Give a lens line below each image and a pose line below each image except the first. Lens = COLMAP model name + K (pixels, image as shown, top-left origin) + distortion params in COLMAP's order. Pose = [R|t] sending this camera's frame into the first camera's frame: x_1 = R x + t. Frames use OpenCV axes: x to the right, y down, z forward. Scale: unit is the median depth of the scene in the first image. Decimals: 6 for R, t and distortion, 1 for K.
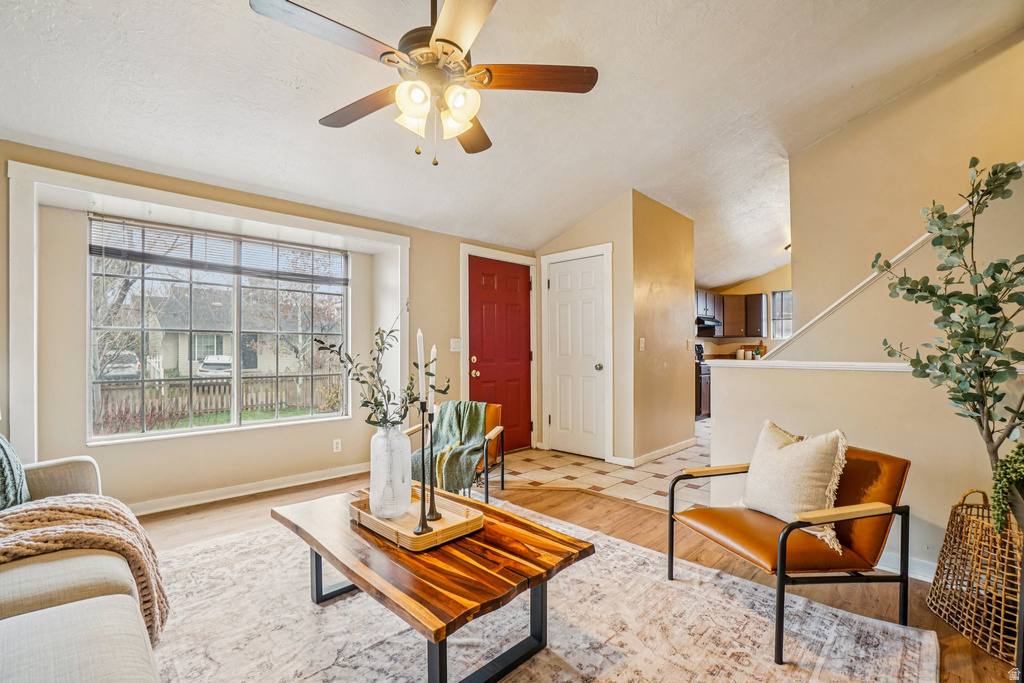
lens RADIAL K [[453.9, 0, 505.7], [0, 453.9, 345.7], [0, 0, 1]] dist [-0.036745, 0.004694]
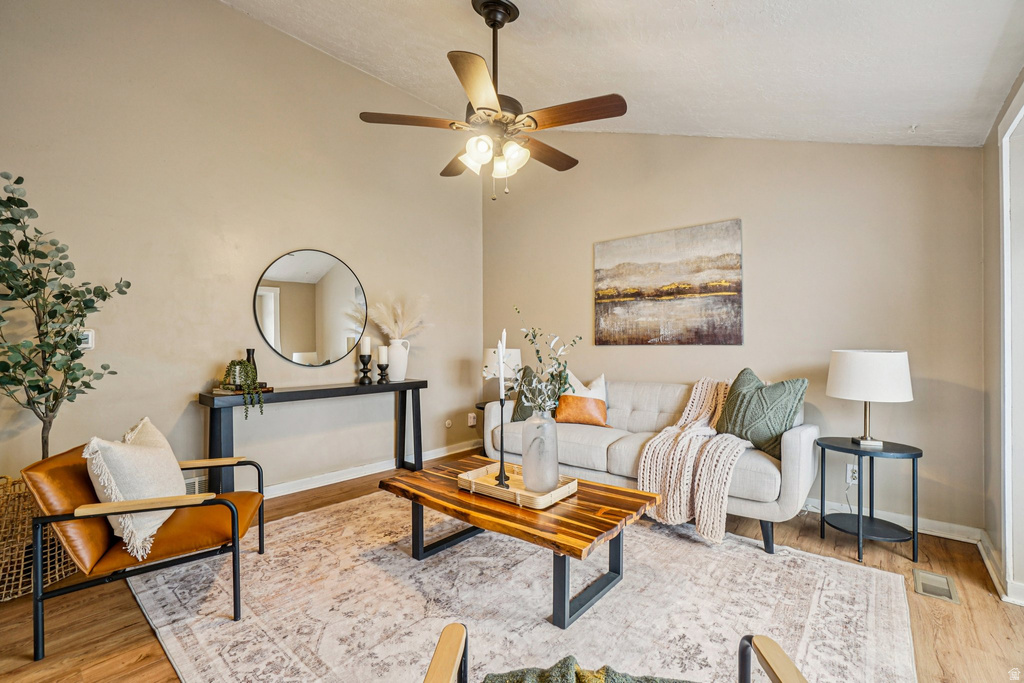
lens RADIAL K [[453.9, 0, 511.7], [0, 453.9, 339.6], [0, 0, 1]] dist [-0.036745, 0.004694]
pose [[-0.996159, 0.003805, -0.087475, -0.056460], [0.005449, 0.999813, -0.018567, 0.011266], [0.087388, -0.018972, -0.995994, 1.414809]]
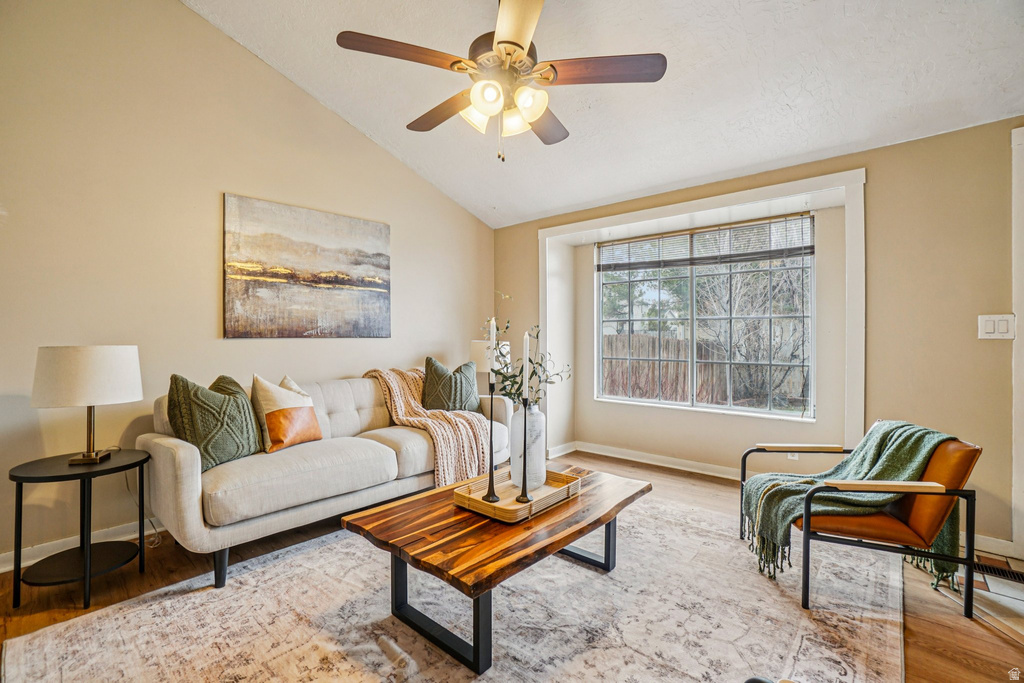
lens RADIAL K [[453.9, 0, 495.7], [0, 453.9, 337.8], [0, 0, 1]] dist [-0.036745, 0.004694]
pose [[0.051625, 0.007166, -0.998641, 0.560202], [0.010018, 0.999920, 0.007693, 0.000771], [0.998616, -0.010402, 0.051549, 0.574259]]
